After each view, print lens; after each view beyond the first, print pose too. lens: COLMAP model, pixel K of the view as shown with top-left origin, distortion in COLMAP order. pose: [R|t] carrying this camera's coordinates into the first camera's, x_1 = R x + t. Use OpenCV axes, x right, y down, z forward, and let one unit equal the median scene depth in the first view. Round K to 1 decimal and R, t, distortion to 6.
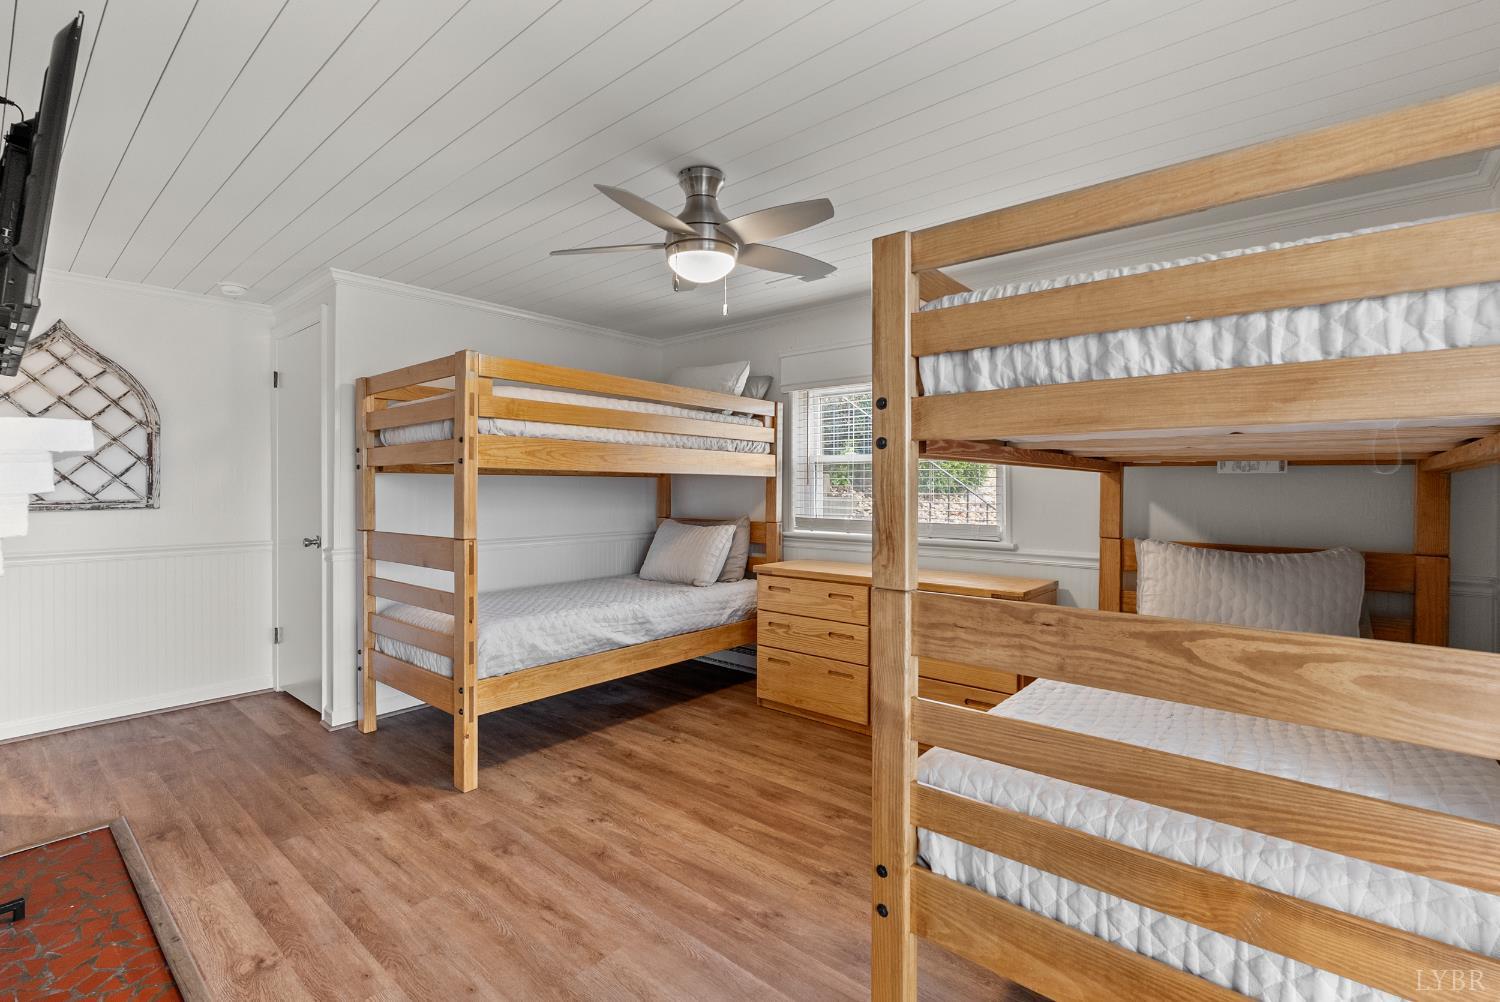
lens RADIAL K [[669.4, 0, 752.8], [0, 669.4, 495.5], [0, 0, 1]] dist [0.000539, 0.000255]
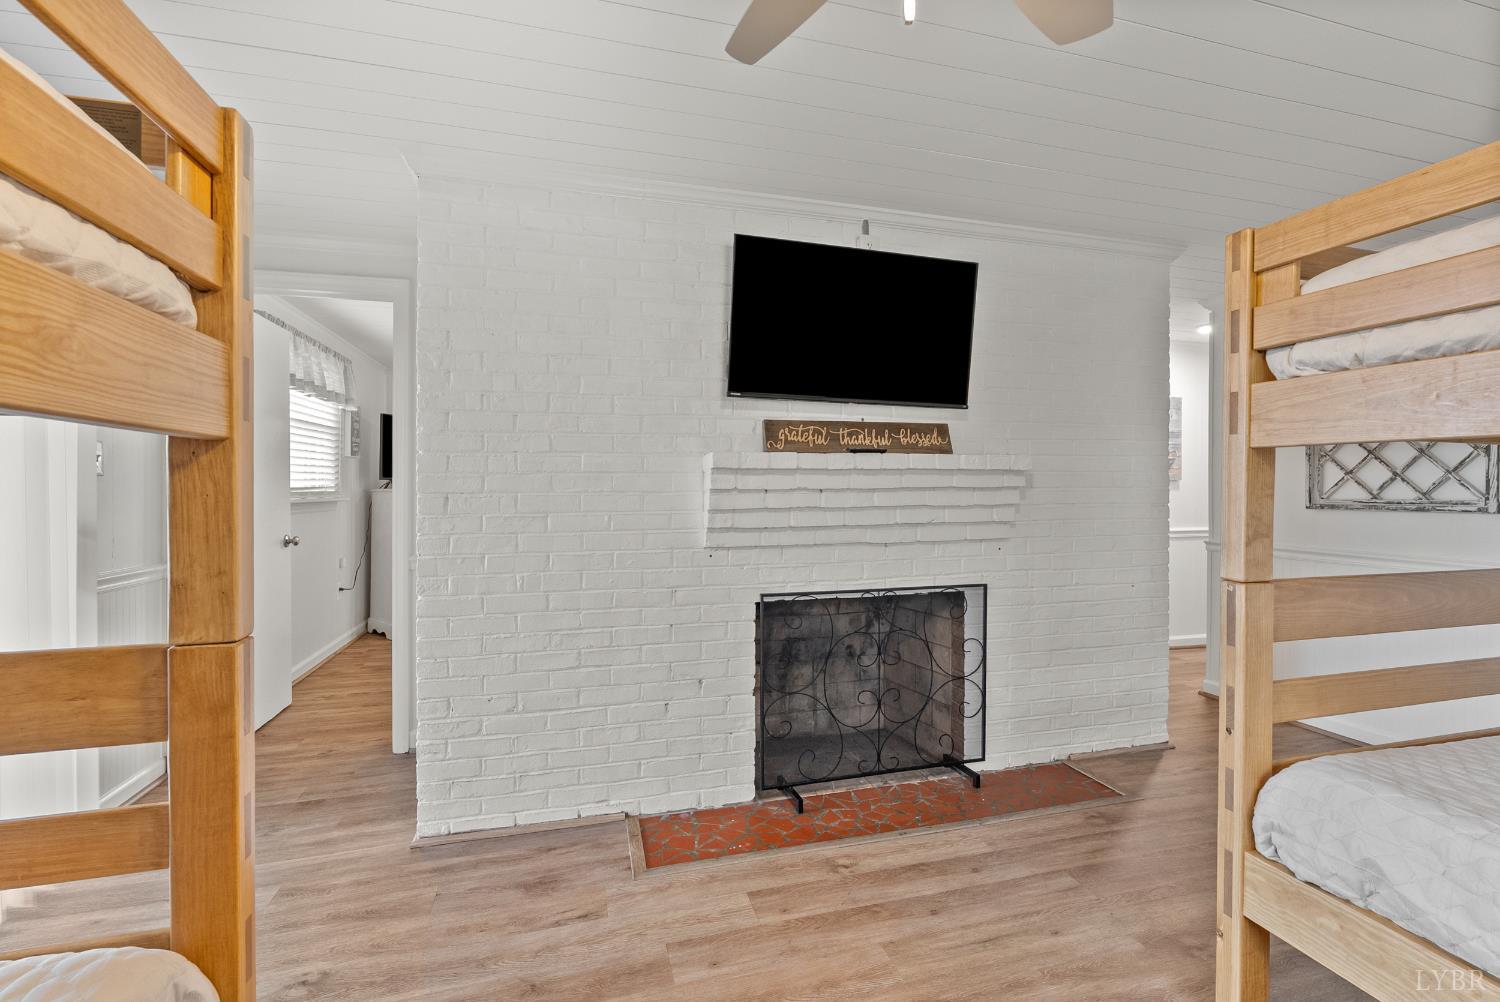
lens RADIAL K [[669.4, 0, 753.7], [0, 669.4, 493.3], [0, 0, 1]] dist [0.000539, 0.000255]
pose [[-0.562591, 0.009141, -0.826685, 0.291476], [-0.006889, 0.999852, 0.015744, -0.013631], [0.826707, 0.014553, -0.562445, 1.167264]]
